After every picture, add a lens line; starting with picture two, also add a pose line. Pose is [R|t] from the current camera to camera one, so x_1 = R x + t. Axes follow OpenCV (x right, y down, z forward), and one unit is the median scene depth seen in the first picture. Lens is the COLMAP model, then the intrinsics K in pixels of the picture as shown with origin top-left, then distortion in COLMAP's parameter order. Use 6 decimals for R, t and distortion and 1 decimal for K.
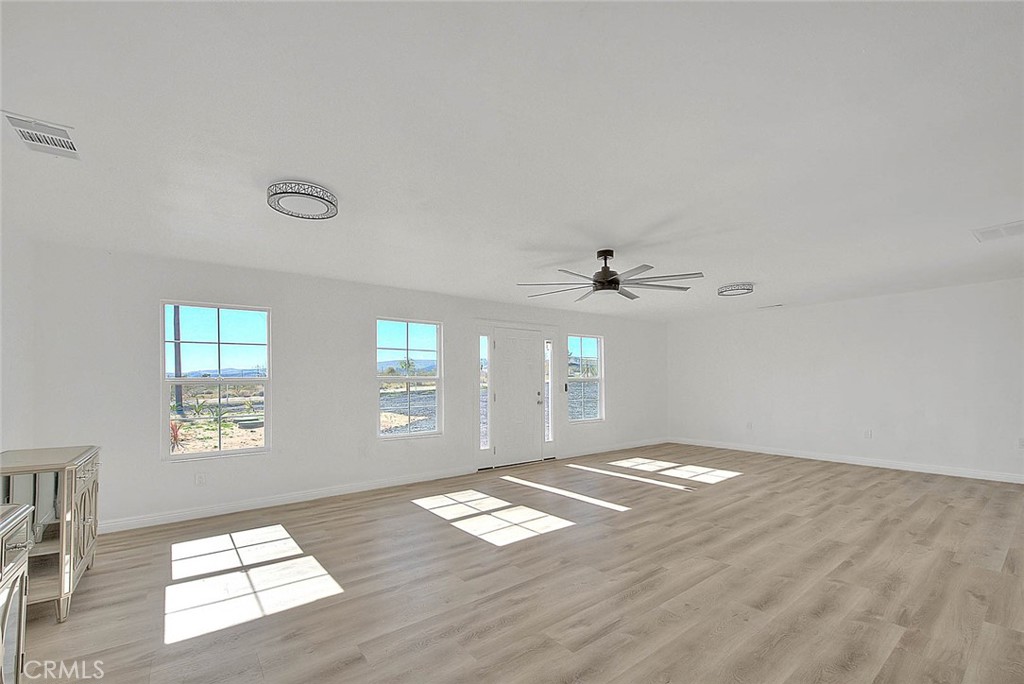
lens RADIAL K [[442.5, 0, 509.4], [0, 442.5, 367.4], [0, 0, 1]] dist [0.001616, -0.000708]
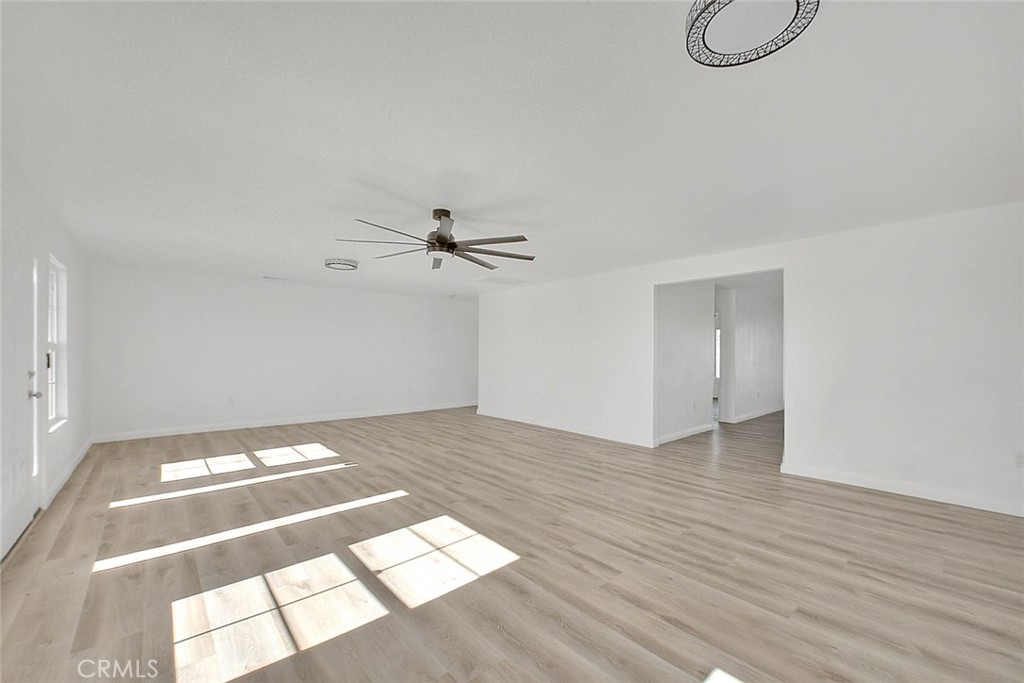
lens RADIAL K [[403.4, 0, 514.6], [0, 403.4, 358.6], [0, 0, 1]] dist [-0.001787, 0.000404]
pose [[-0.081298, -0.005280, 0.996676, -0.580495], [-0.042072, 0.999113, 0.001862, 0.030147], [-0.995802, -0.041781, -0.081448, 0.830392]]
